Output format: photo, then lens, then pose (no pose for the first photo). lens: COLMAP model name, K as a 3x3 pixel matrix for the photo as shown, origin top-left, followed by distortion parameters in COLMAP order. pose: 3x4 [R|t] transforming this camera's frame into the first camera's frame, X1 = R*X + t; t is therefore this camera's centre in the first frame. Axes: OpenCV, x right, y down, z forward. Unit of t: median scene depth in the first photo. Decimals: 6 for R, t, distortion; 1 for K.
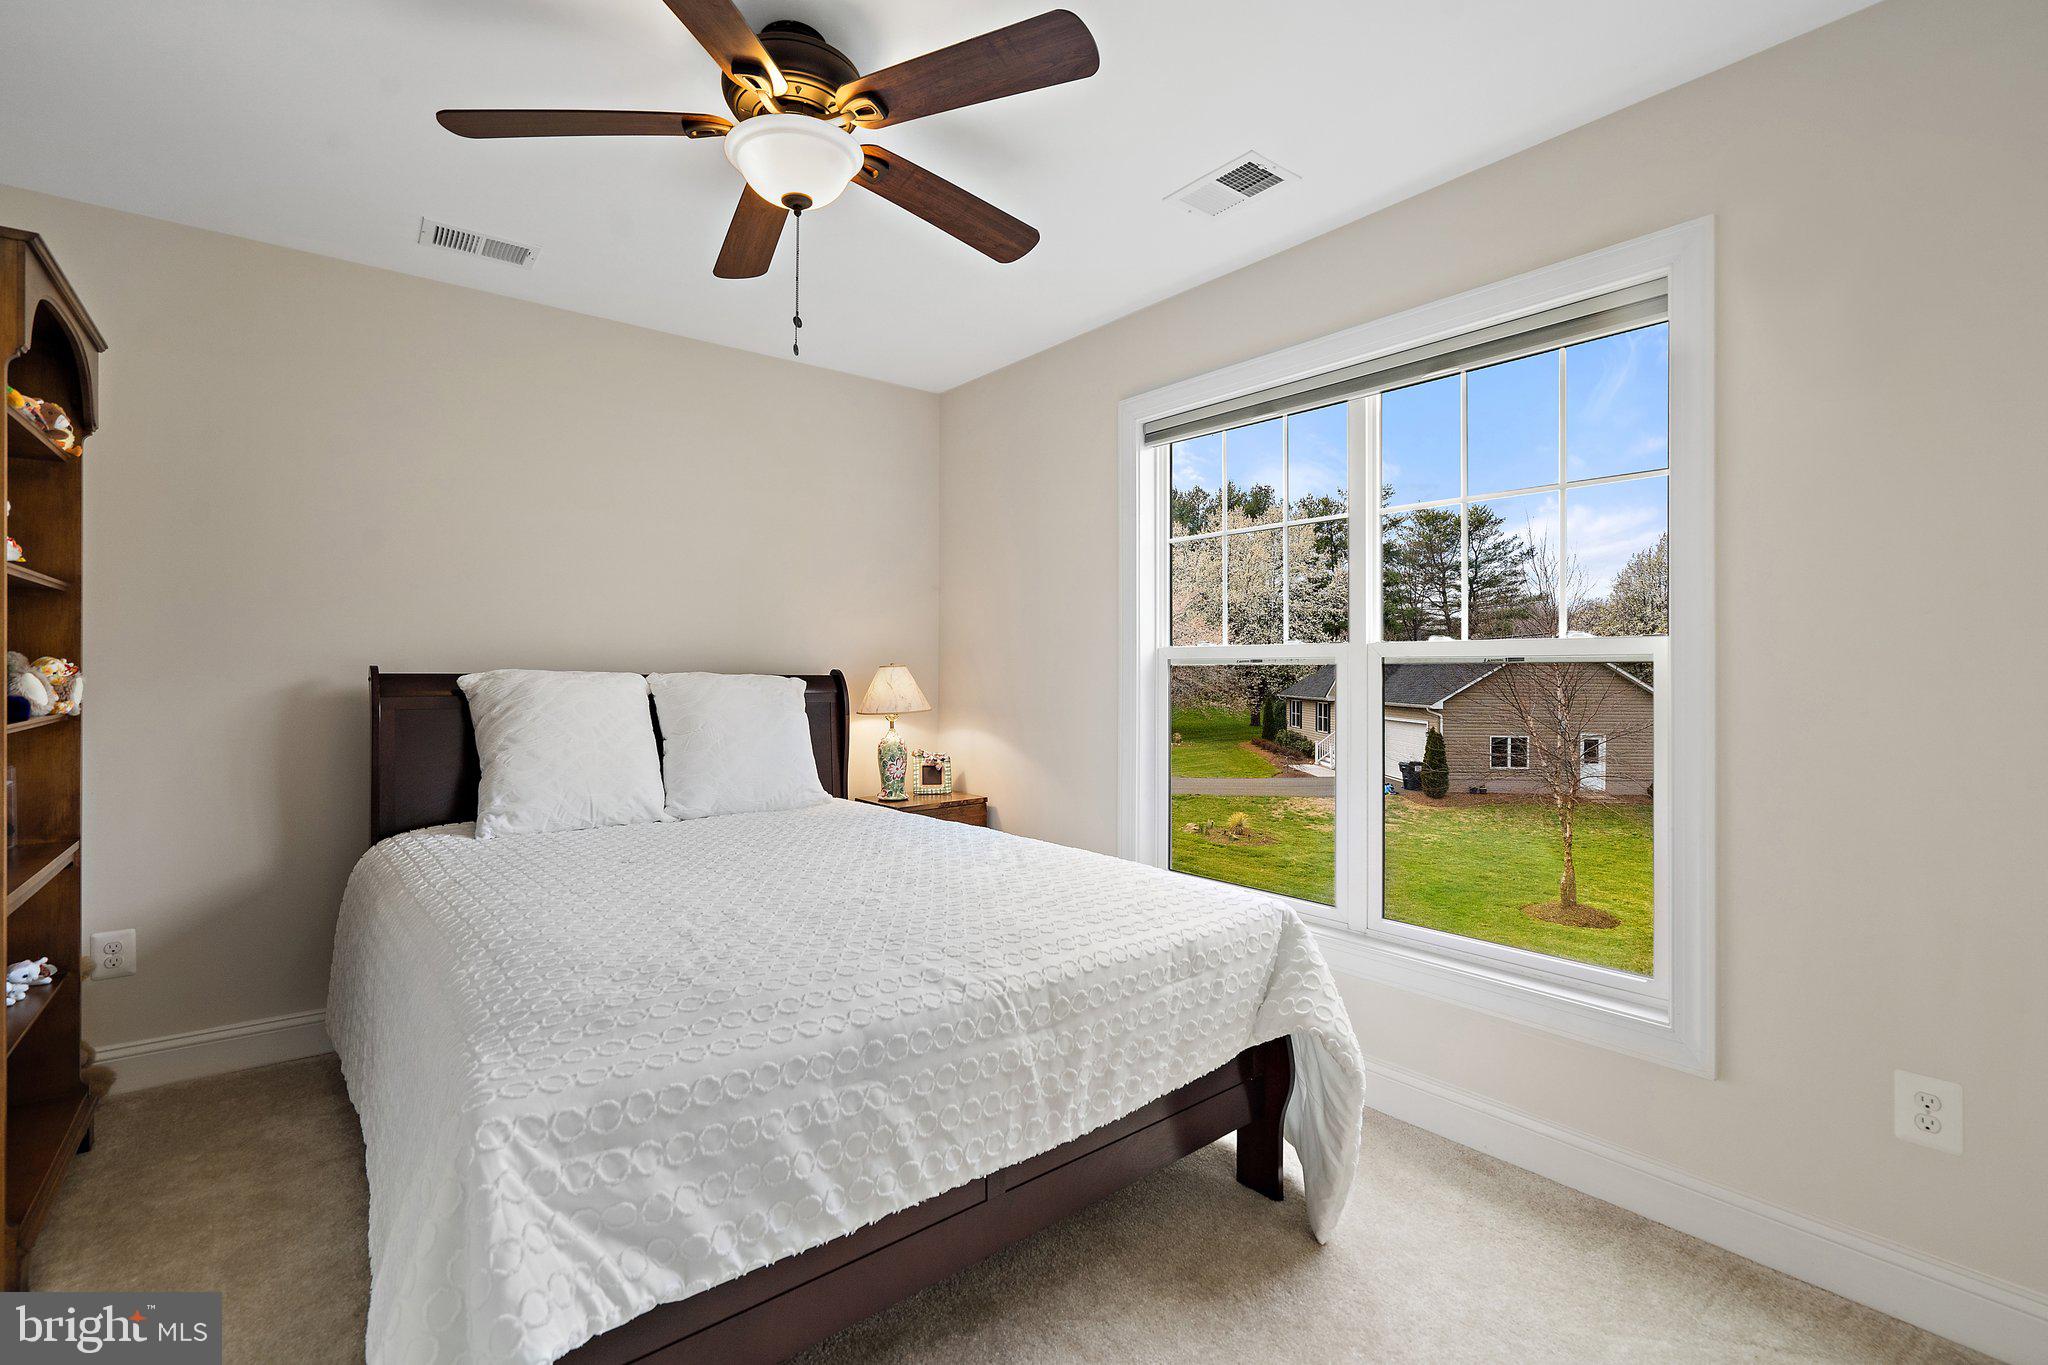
lens RADIAL K [[934.7, 0, 1021.3], [0, 934.7, 669.1], [0, 0, 1]] dist [-0.002257, 0.000250]
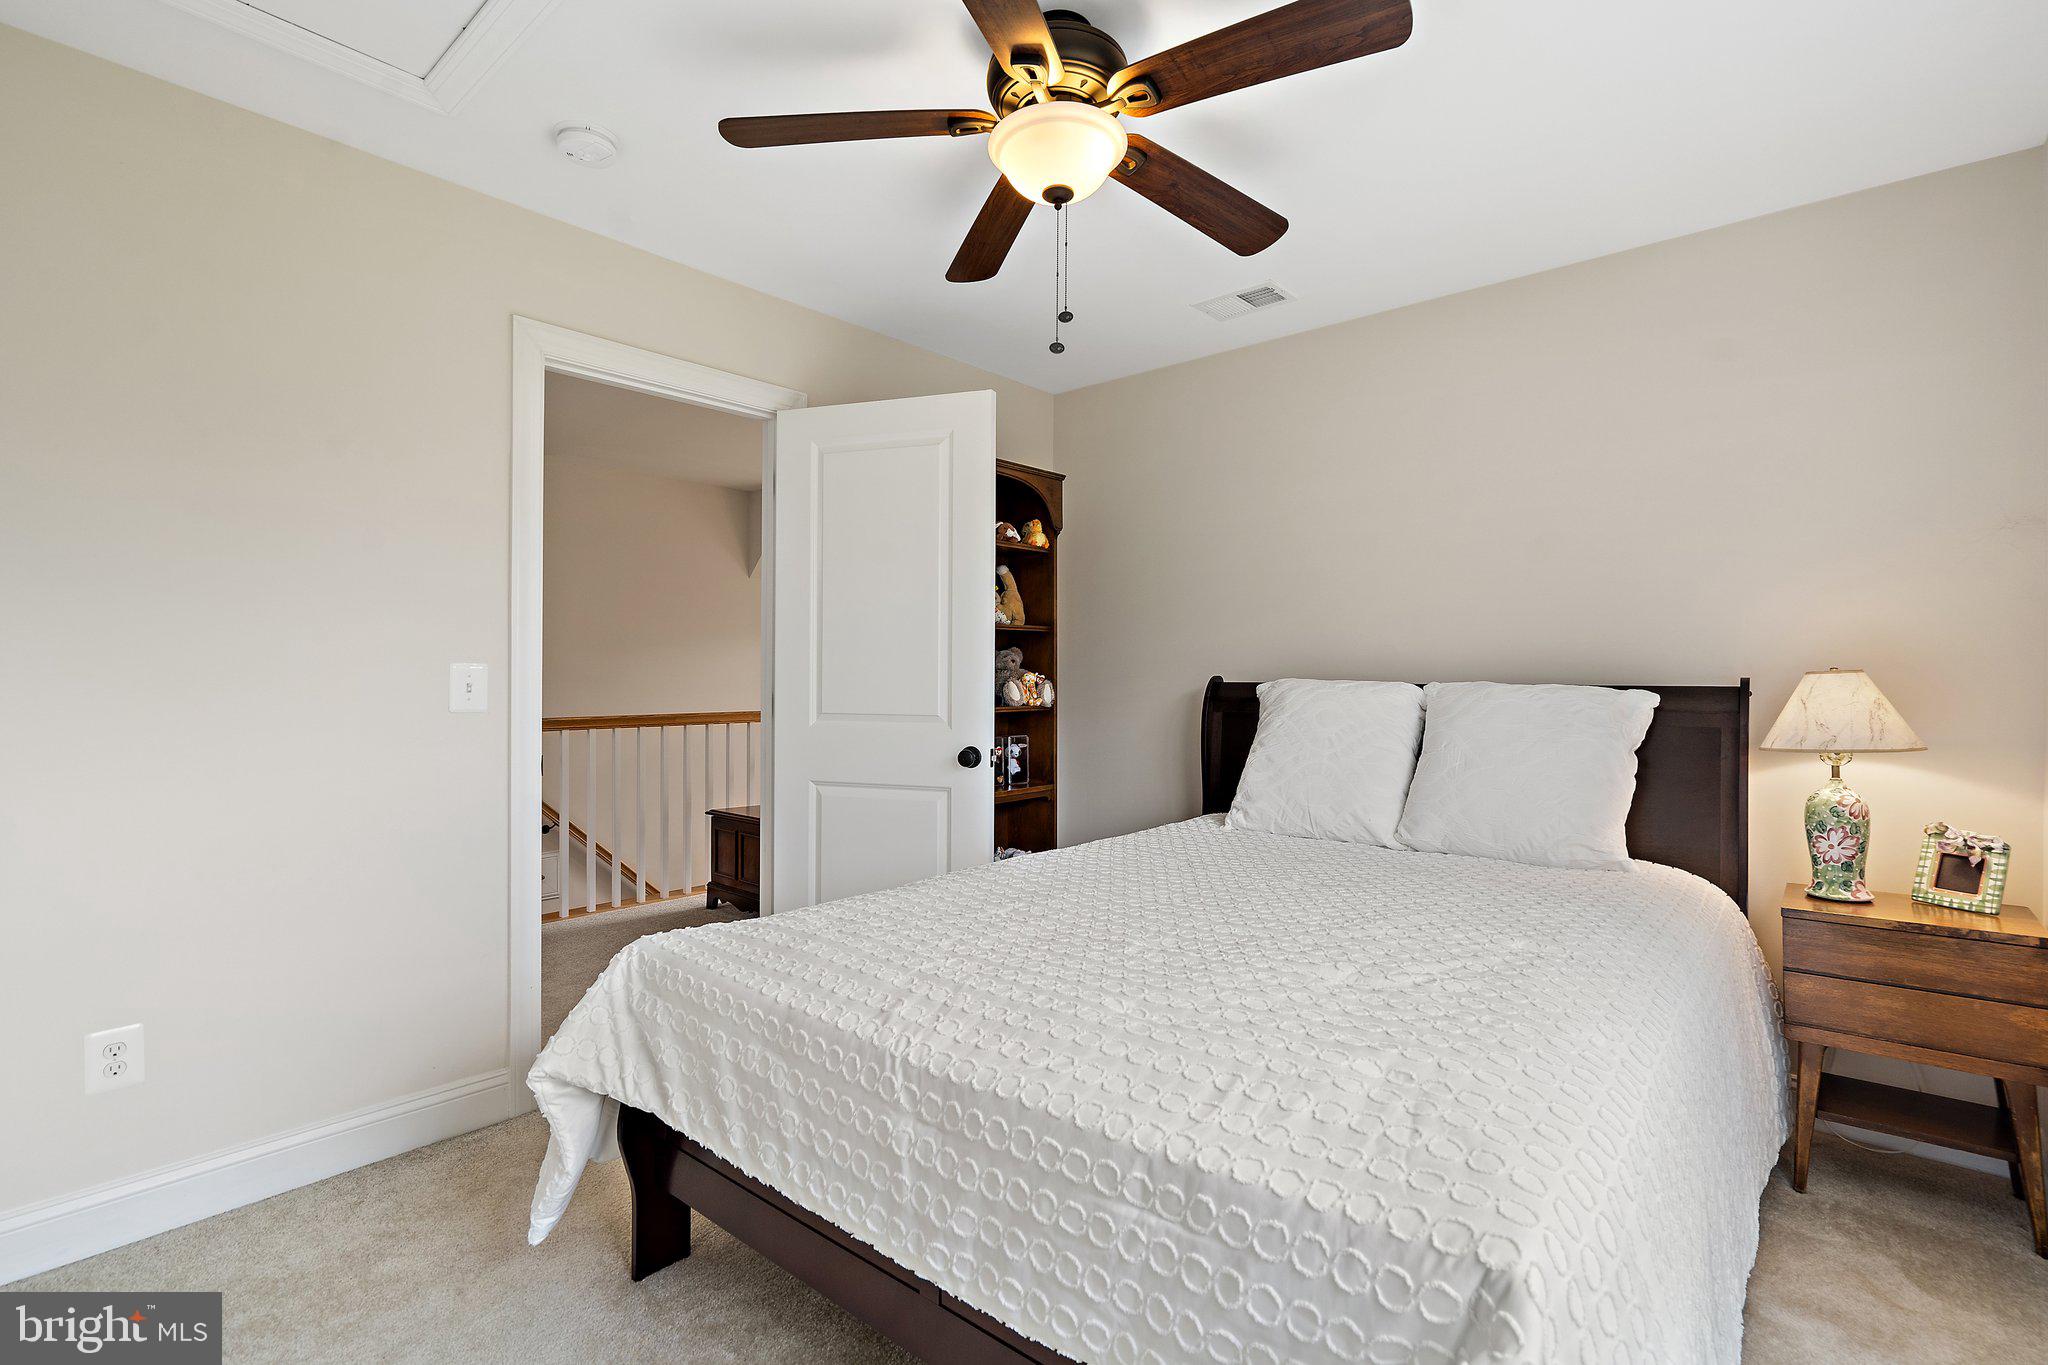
lens RADIAL K [[934.7, 0, 1021.3], [0, 934.7, 669.1], [0, 0, 1]] dist [-0.002257, 0.000250]
pose [[0.186868, -0.011682, -0.982316, 0.421544], [0.003217, 0.999931, -0.011279, 0.000247], [0.982380, -0.001053, 0.186893, 0.470169]]
